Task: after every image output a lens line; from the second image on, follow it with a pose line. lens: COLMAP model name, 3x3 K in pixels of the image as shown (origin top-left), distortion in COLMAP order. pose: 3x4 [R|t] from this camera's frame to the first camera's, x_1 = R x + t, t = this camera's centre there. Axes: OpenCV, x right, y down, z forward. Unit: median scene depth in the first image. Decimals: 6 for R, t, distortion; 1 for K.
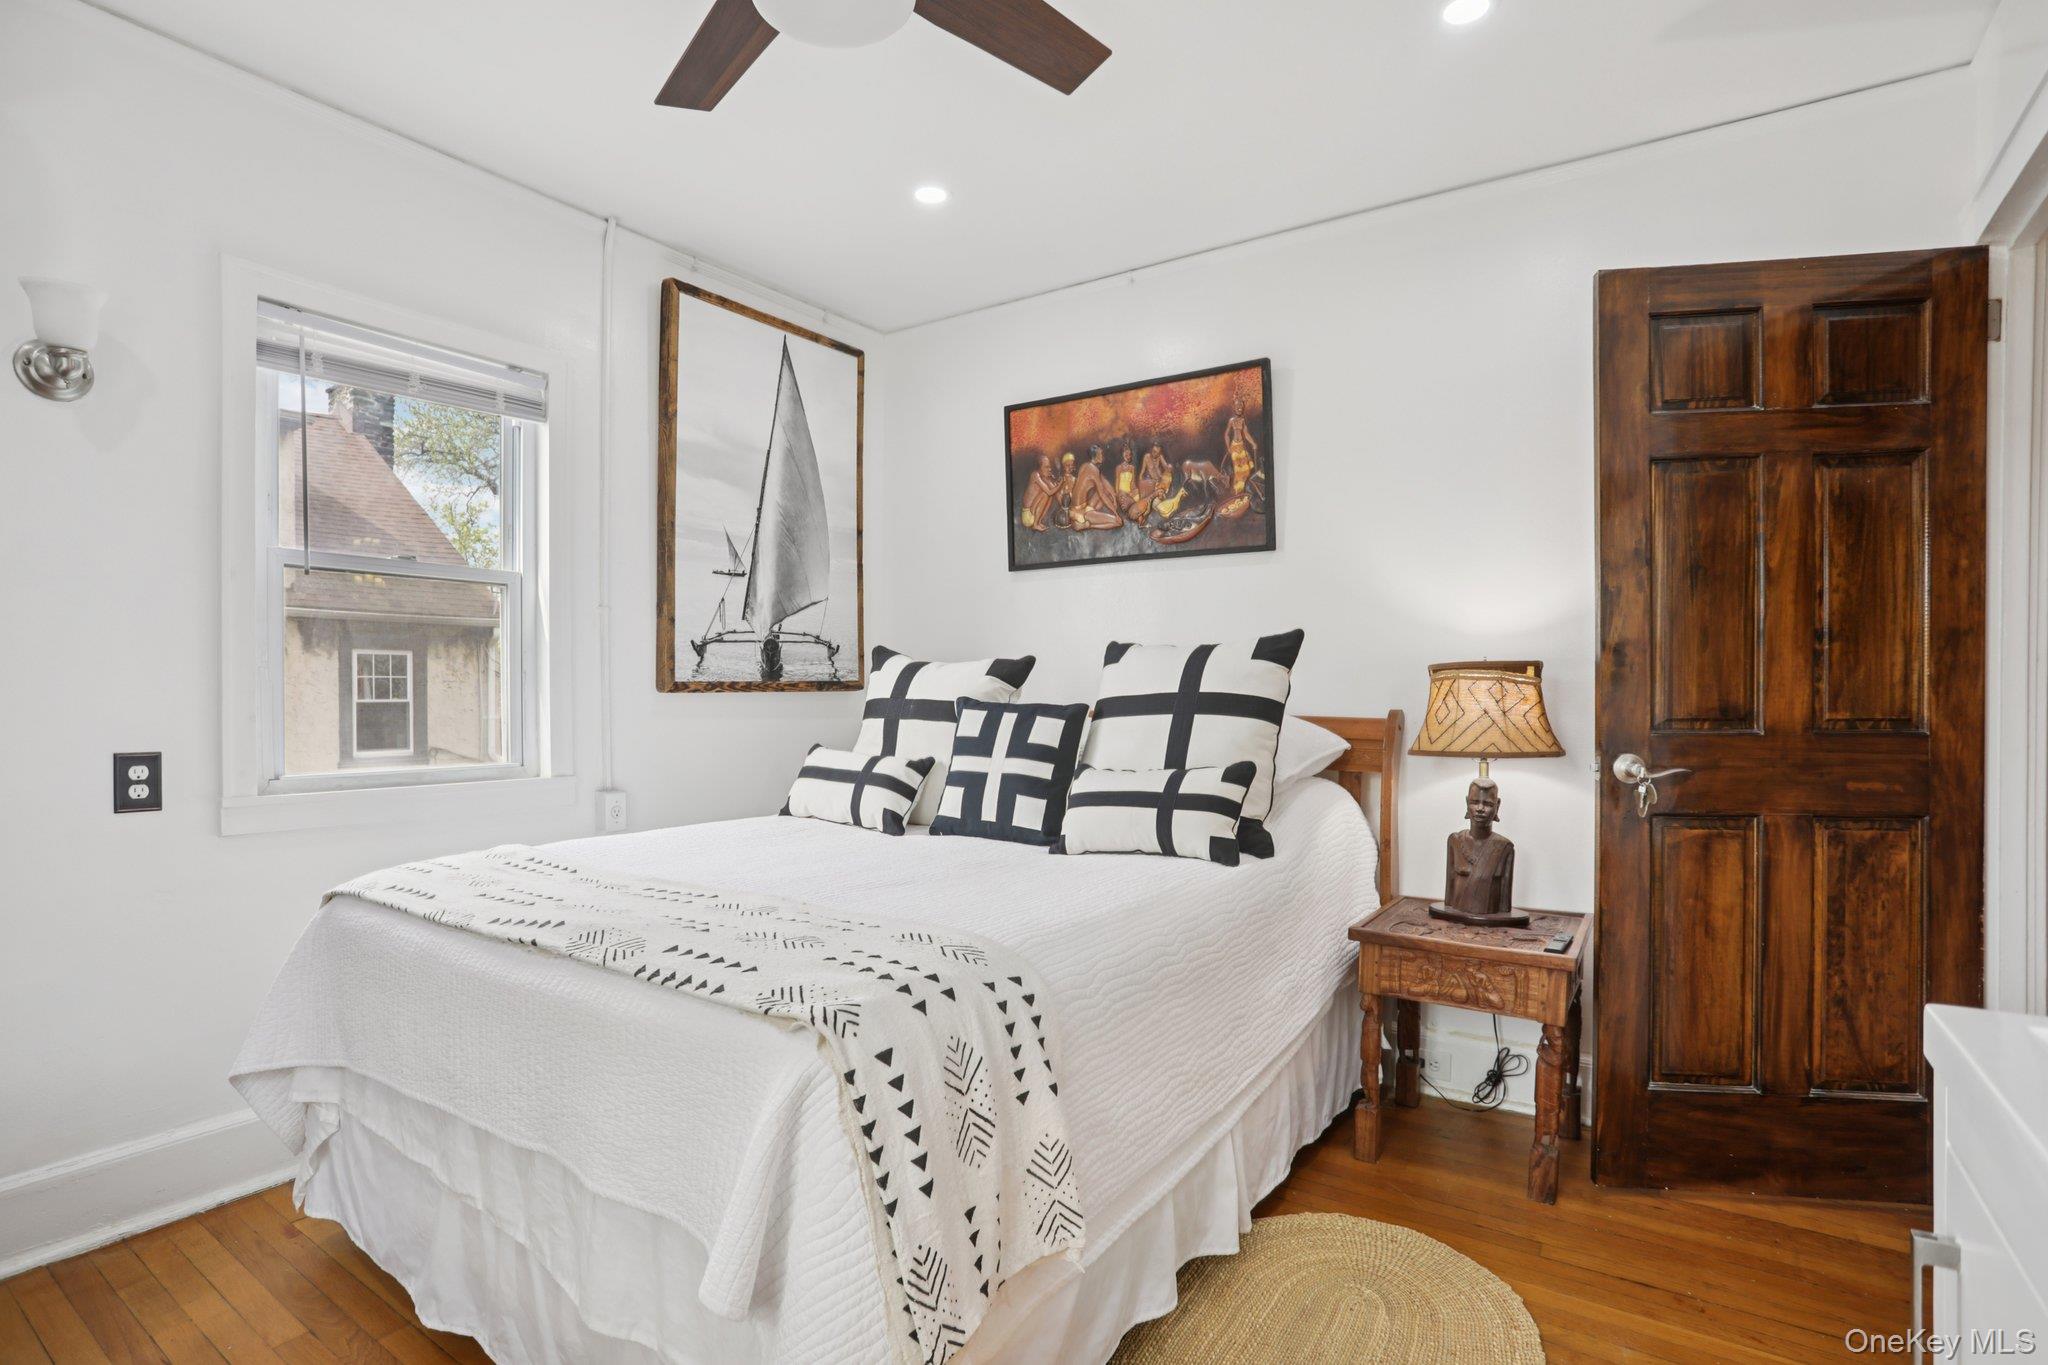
lens RADIAL K [[1036.6, 0, 1033.8], [0, 1036.6, 686.6], [0, 0, 1]] dist [-0.057849, 0.031171]
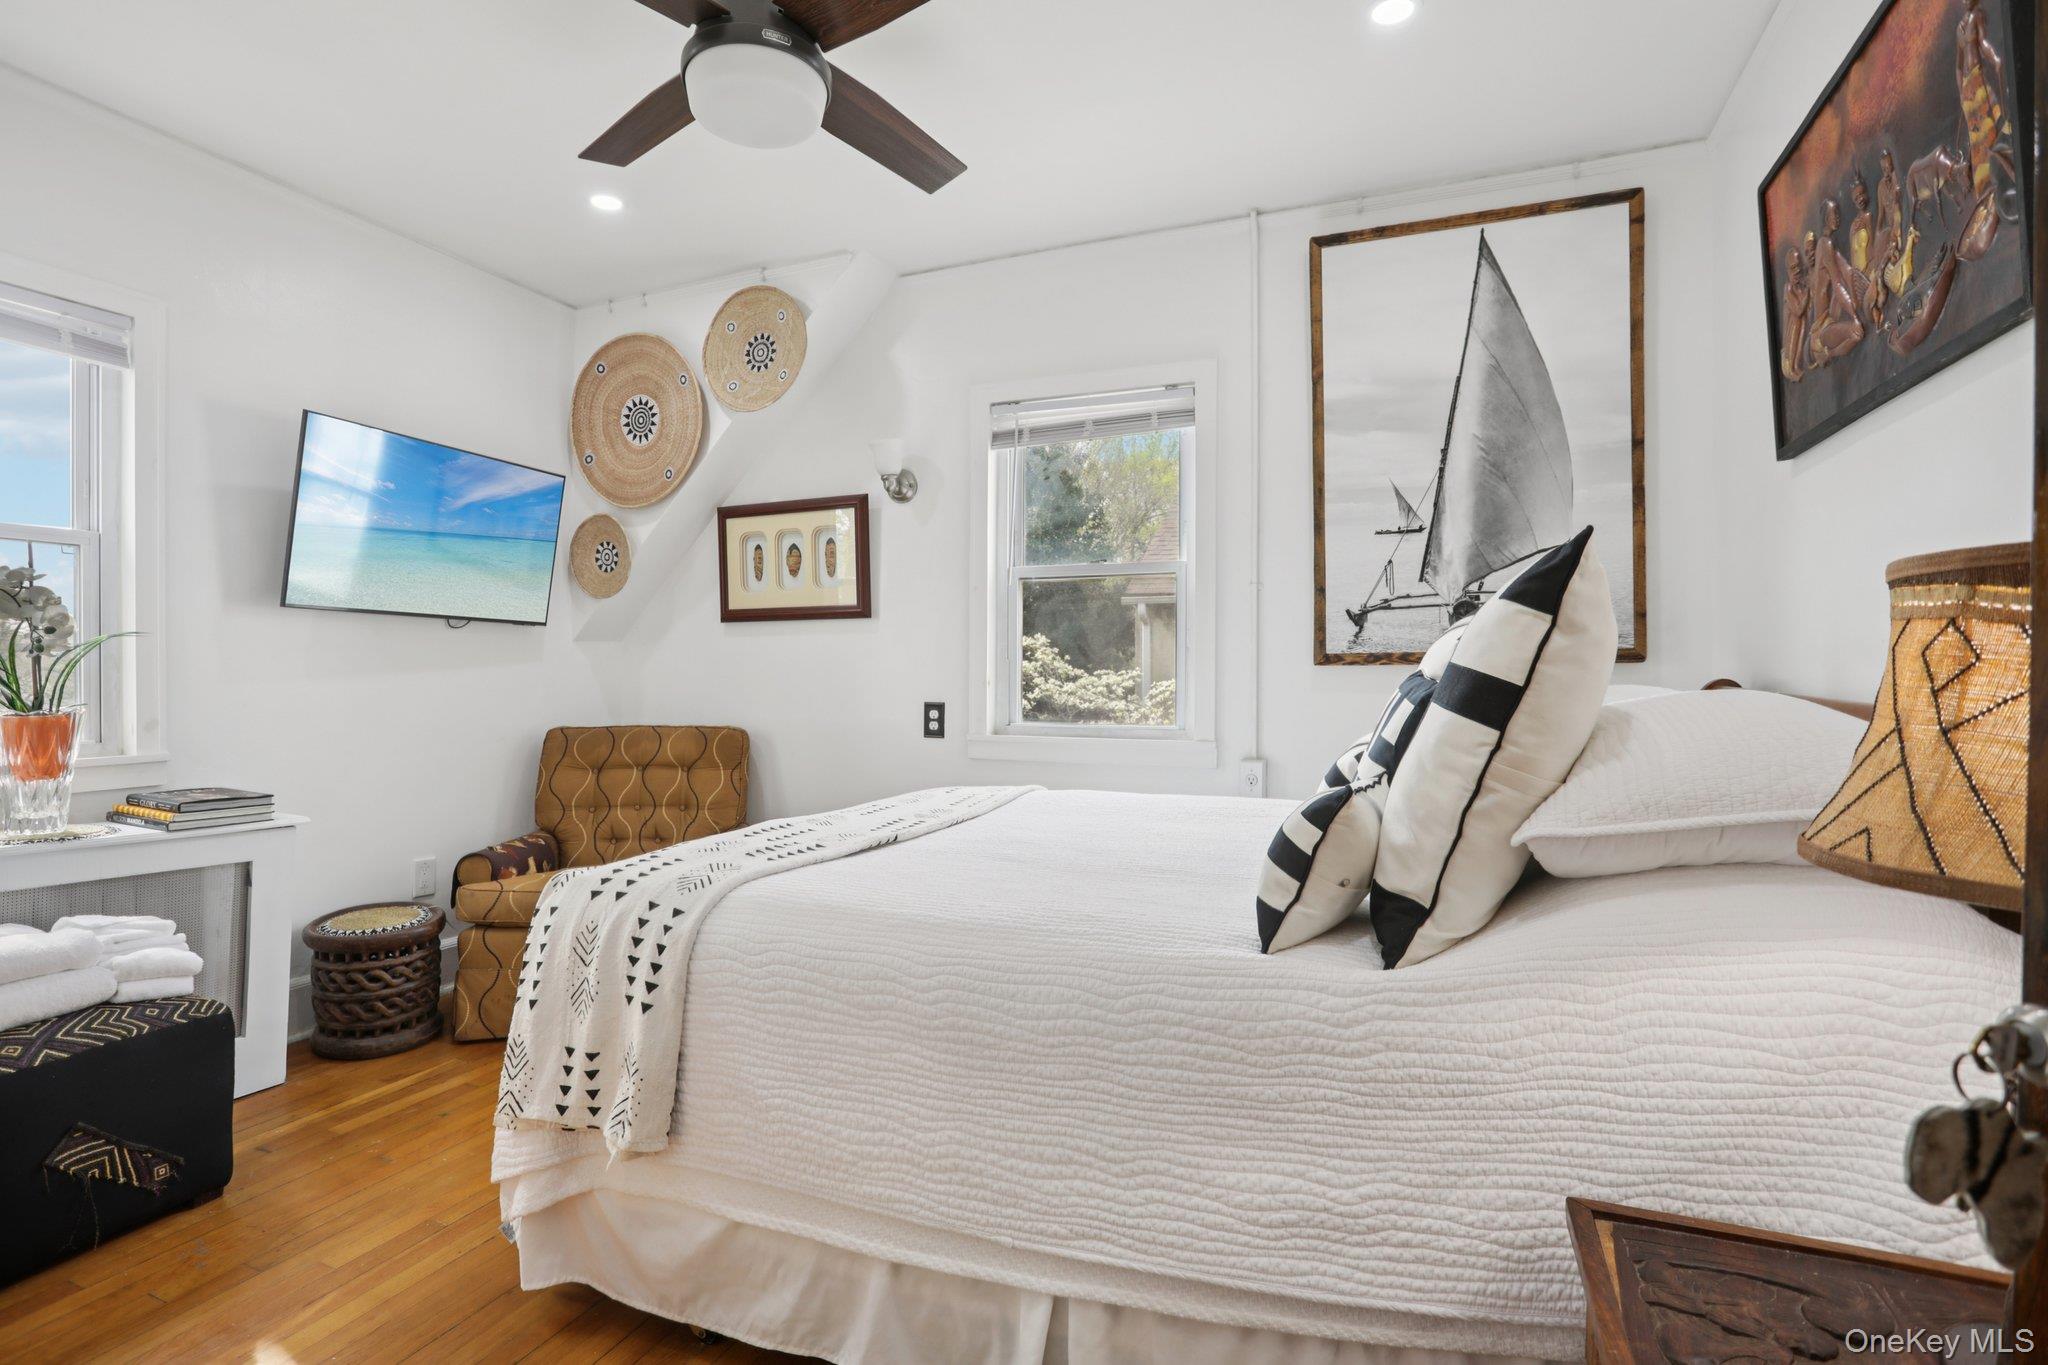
lens RADIAL K [[1036.6, 0, 1015.6], [0, 1036.6, 670.6], [0, 0, 1]] dist [-0.057849, 0.031171]
pose [[0.186118, -0.000831, -0.982527, 0.524542], [0.006318, 0.999980, 0.000351, 0.008296], [0.982507, -0.006273, 0.186120, 0.518577]]
